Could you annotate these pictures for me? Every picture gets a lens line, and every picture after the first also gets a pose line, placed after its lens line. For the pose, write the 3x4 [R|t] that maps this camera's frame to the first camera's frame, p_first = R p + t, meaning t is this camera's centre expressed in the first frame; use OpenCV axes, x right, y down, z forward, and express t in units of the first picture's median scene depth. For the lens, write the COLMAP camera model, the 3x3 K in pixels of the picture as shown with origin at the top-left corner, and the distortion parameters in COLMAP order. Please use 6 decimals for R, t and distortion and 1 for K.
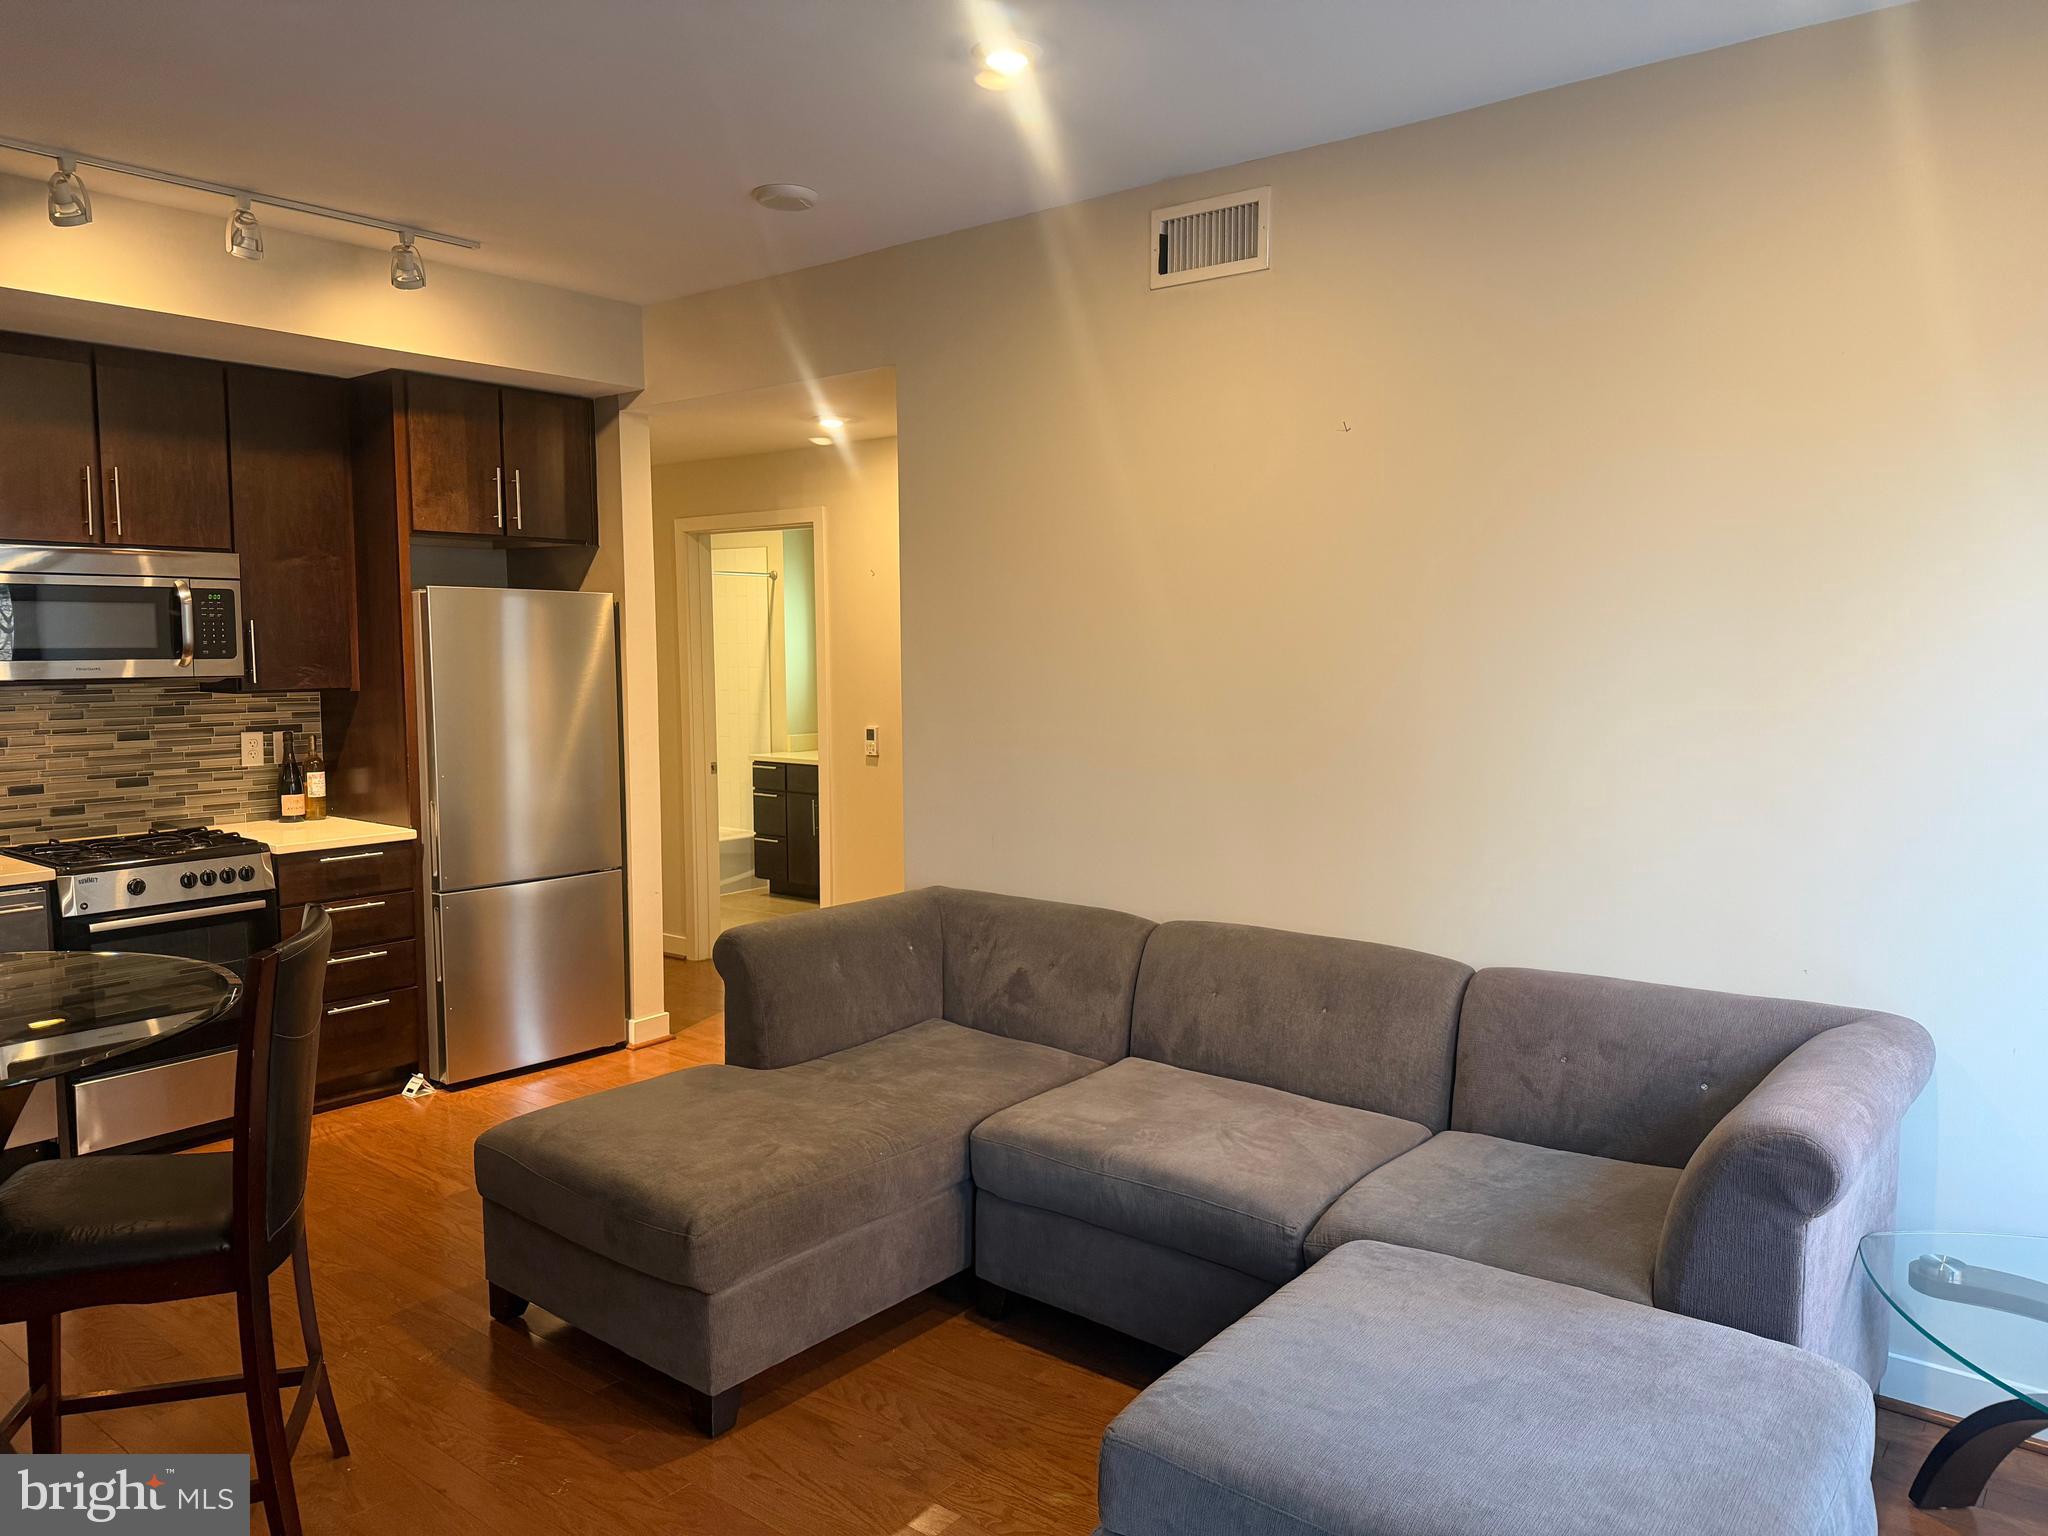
lens RADIAL K [[1431.3, 0, 1024.0], [0, 1431.3, 768.0], [0, 0, 1]] dist [0.025465, -0.051622]
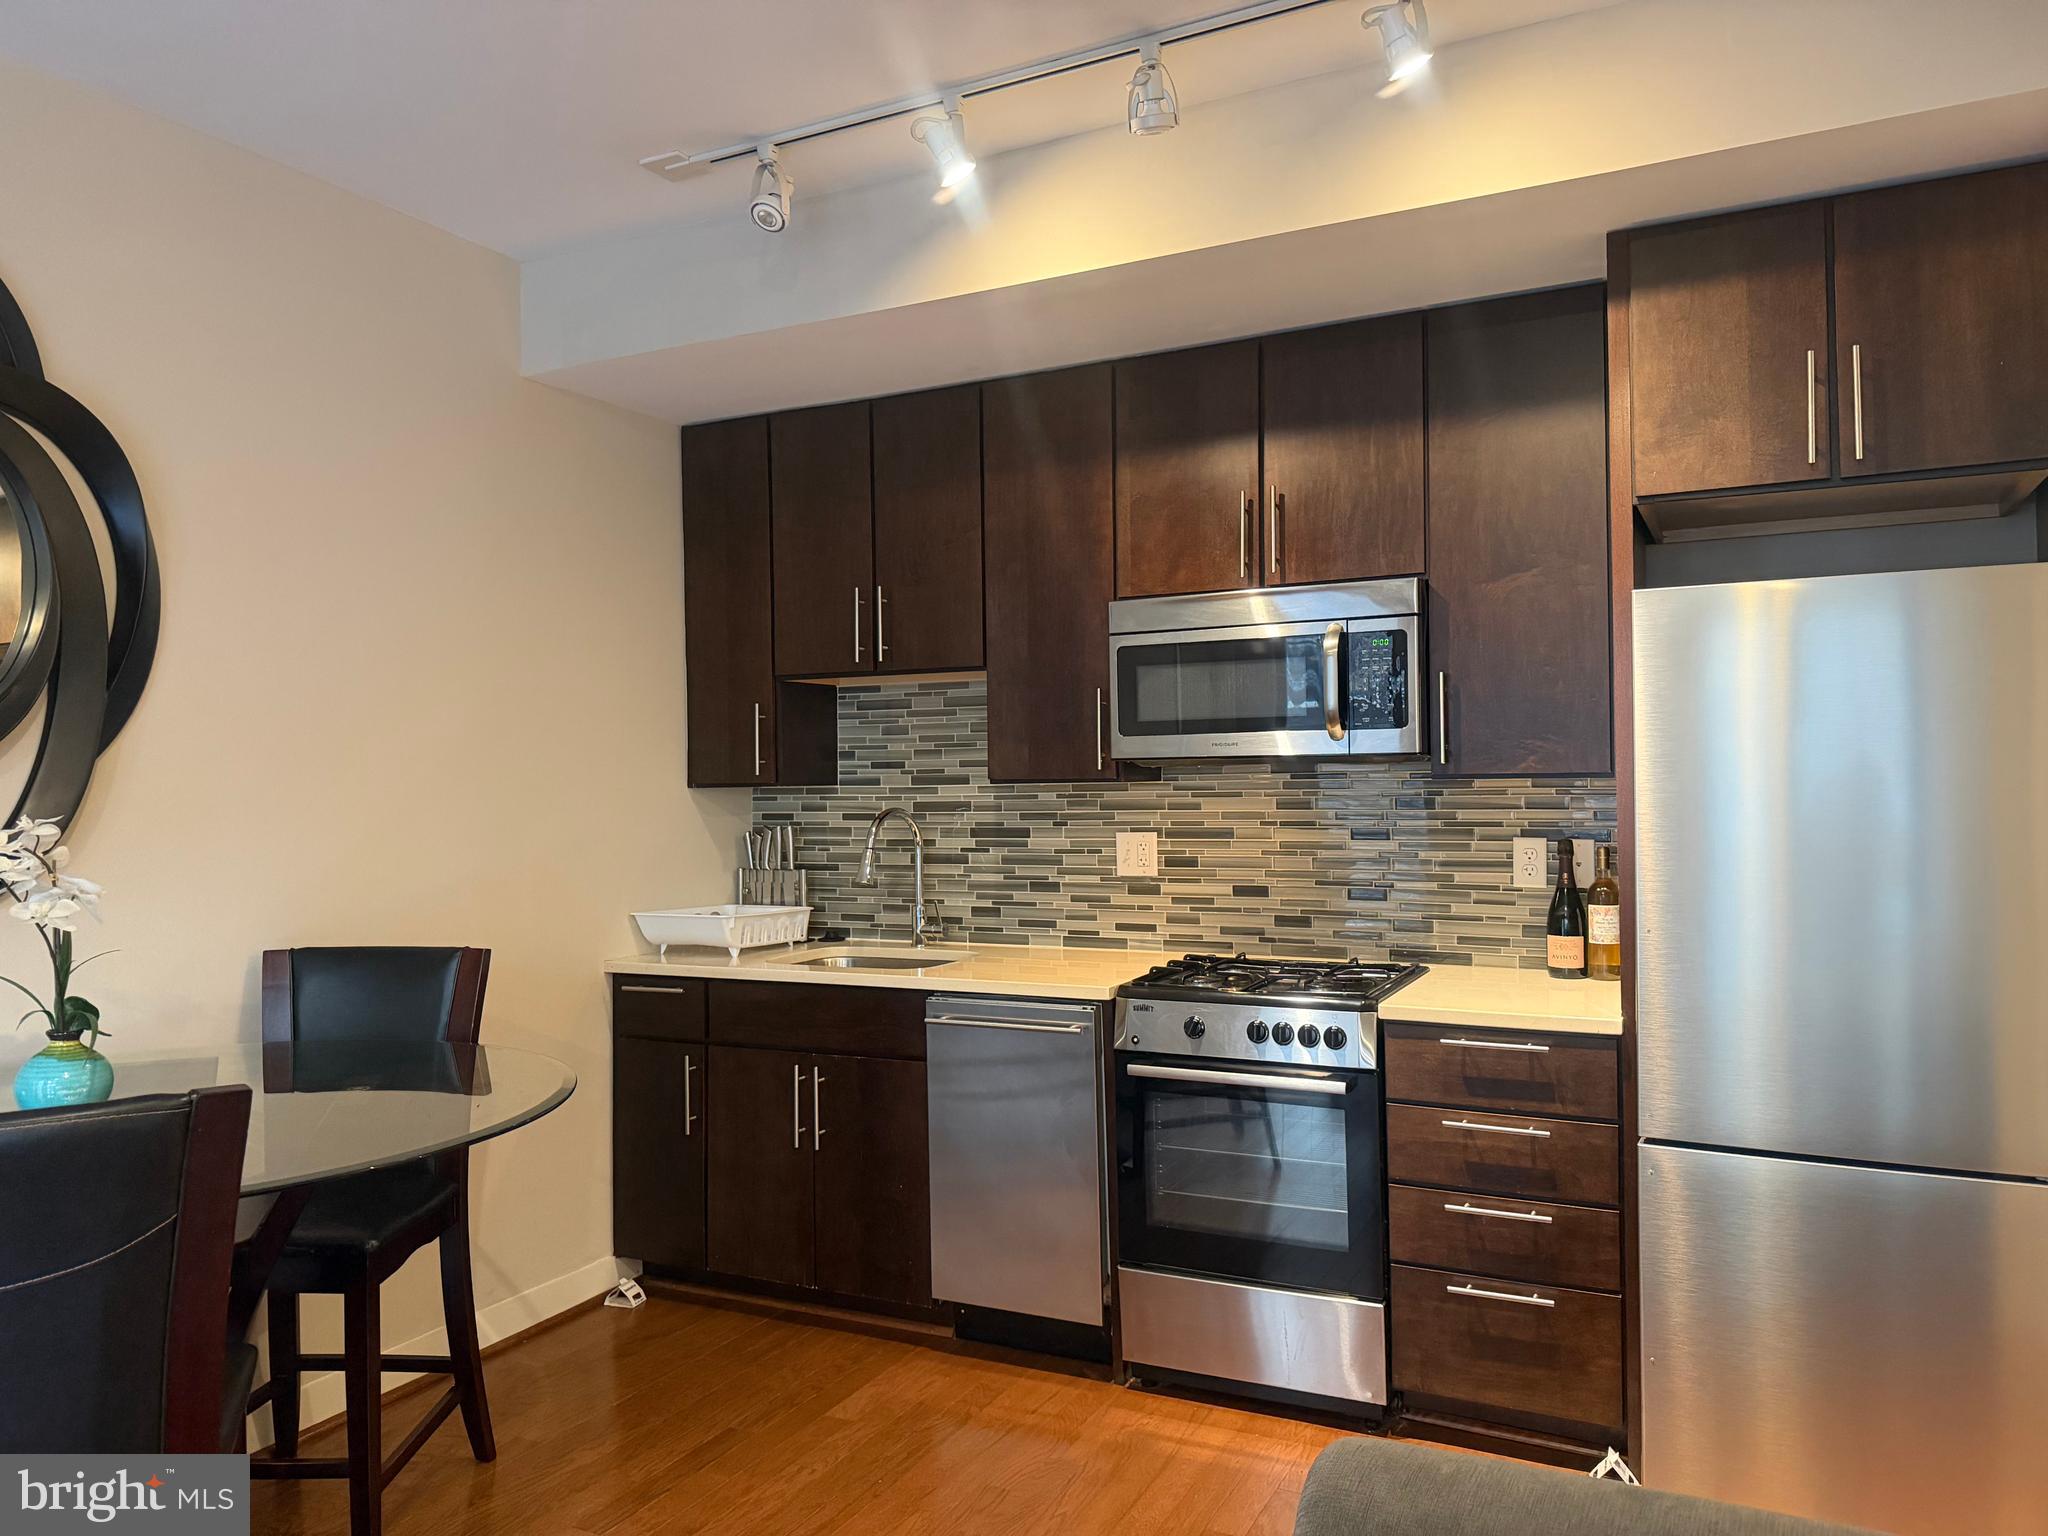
lens RADIAL K [[1445.3, 0, 1024.0], [0, 1445.3, 768.0], [0, 0, 1]] dist [0.138063, -0.178731]
pose [[0.195861, -0.003462, -0.980626, 0.107729], [-0.070666, 0.997344, -0.017635, -0.030491], [0.978082, 0.072751, 0.195096, 0.660622]]
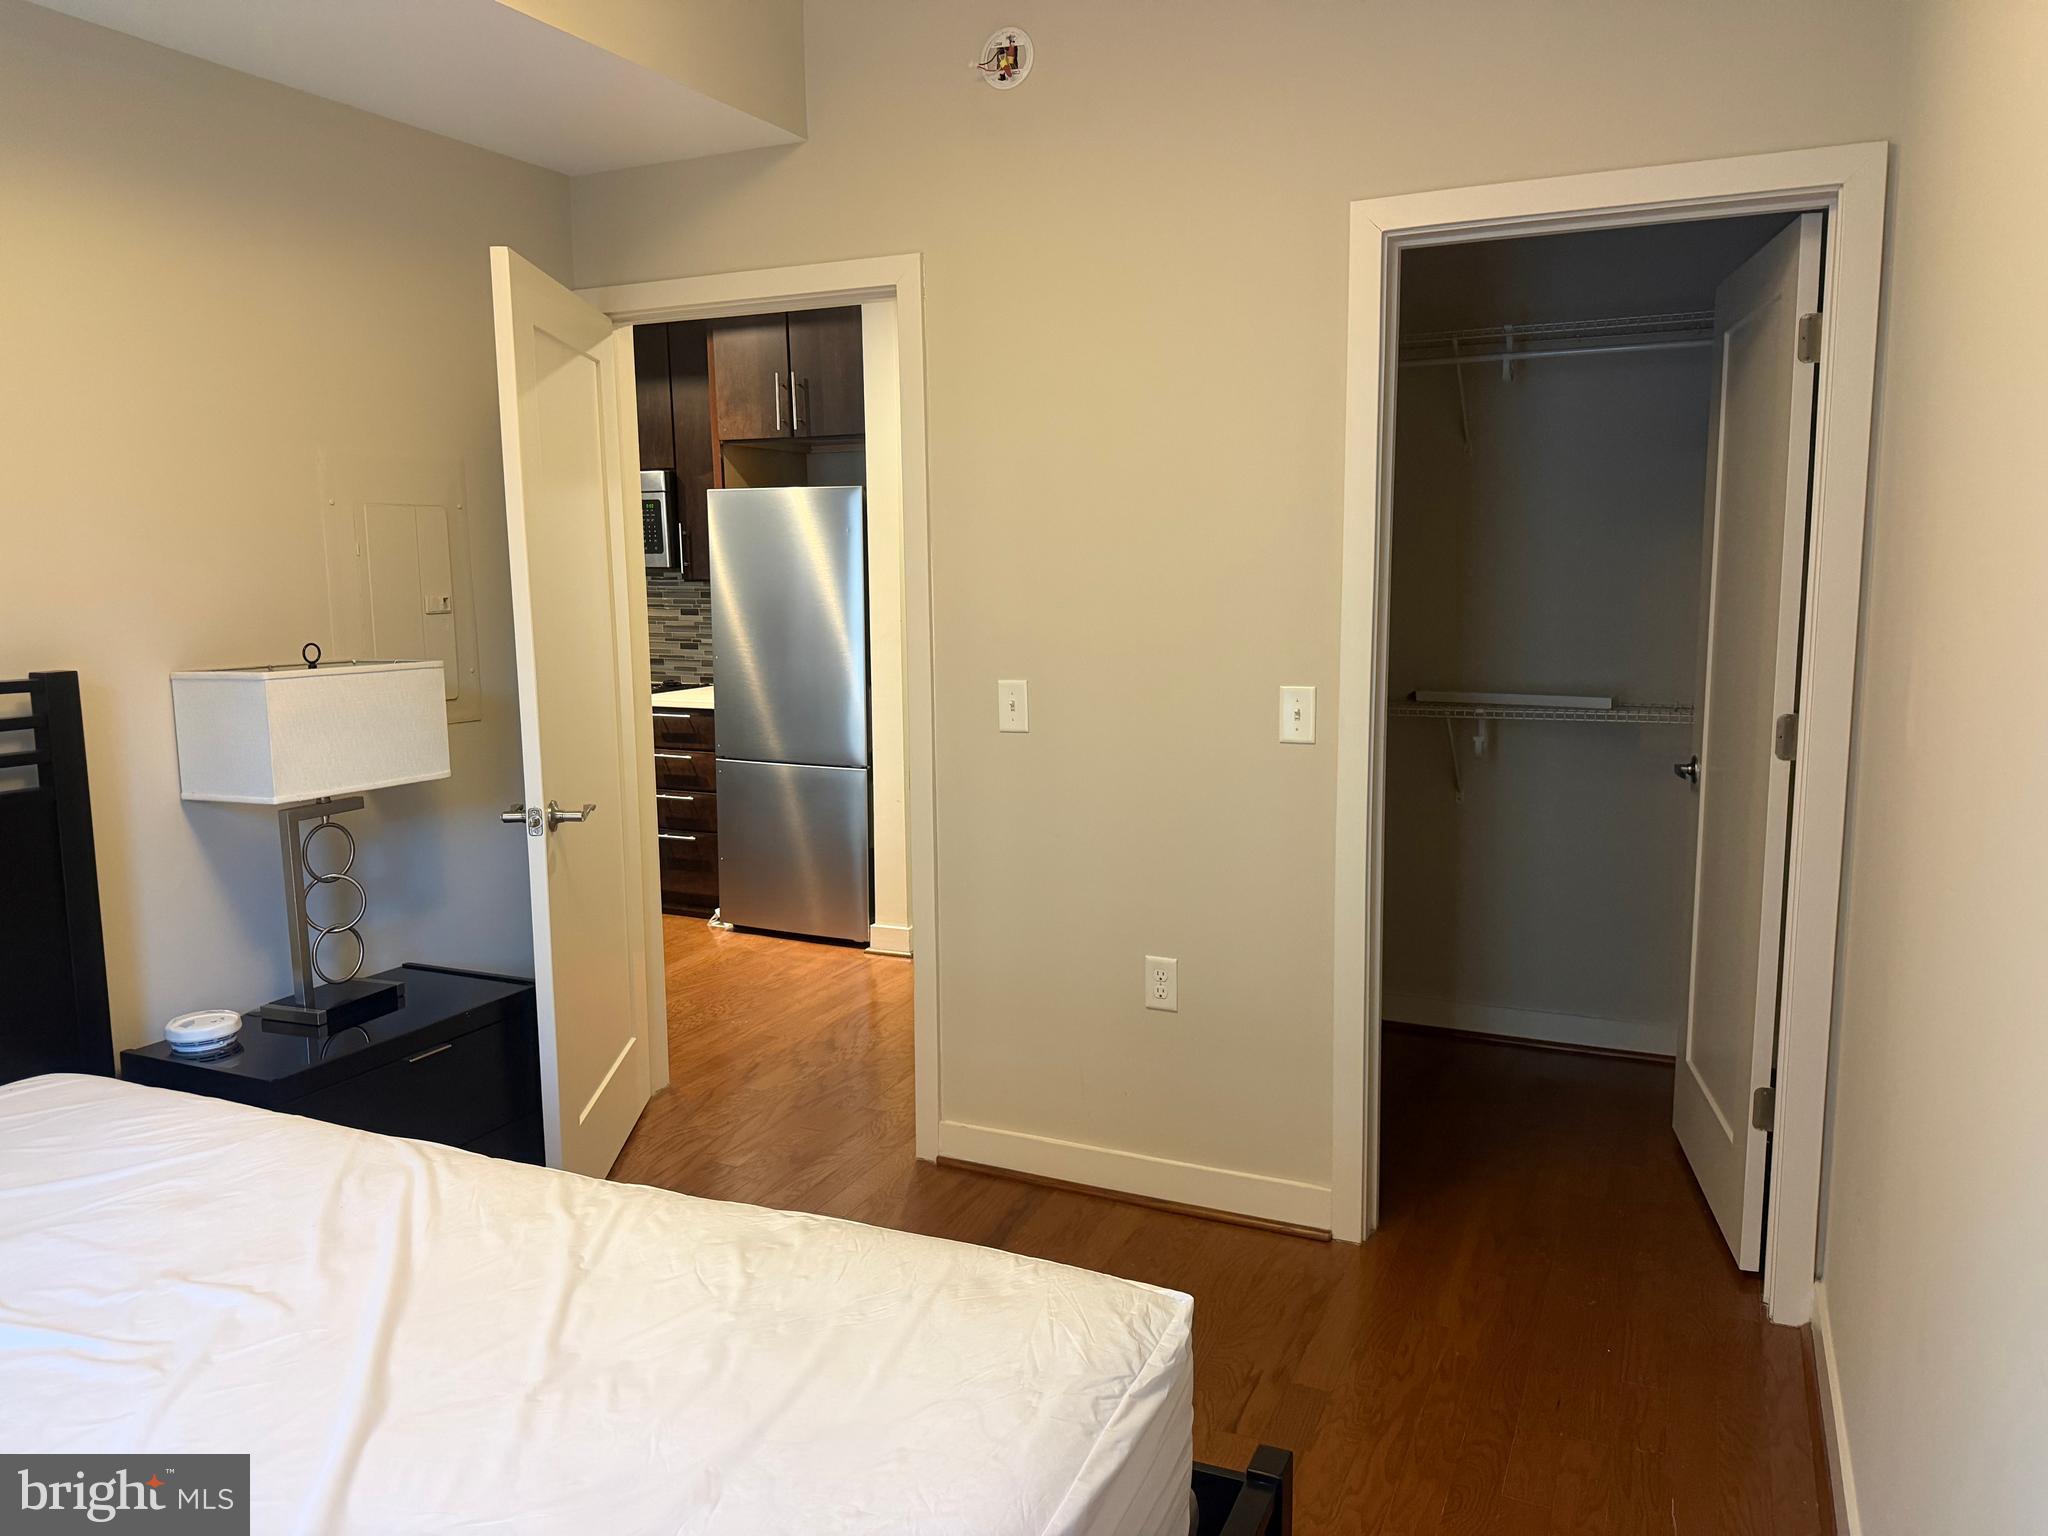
lens RADIAL K [[1445.3, 0, 1024.0], [0, 1445.3, 768.0], [0, 0, 1]] dist [0.138063, -0.178731]
pose [[0.223456, 0.140402, -0.964549, 0.800182], [-0.076987, 0.989022, 0.126129, -0.074067], [0.971669, 0.046074, 0.231812, 0.990391]]
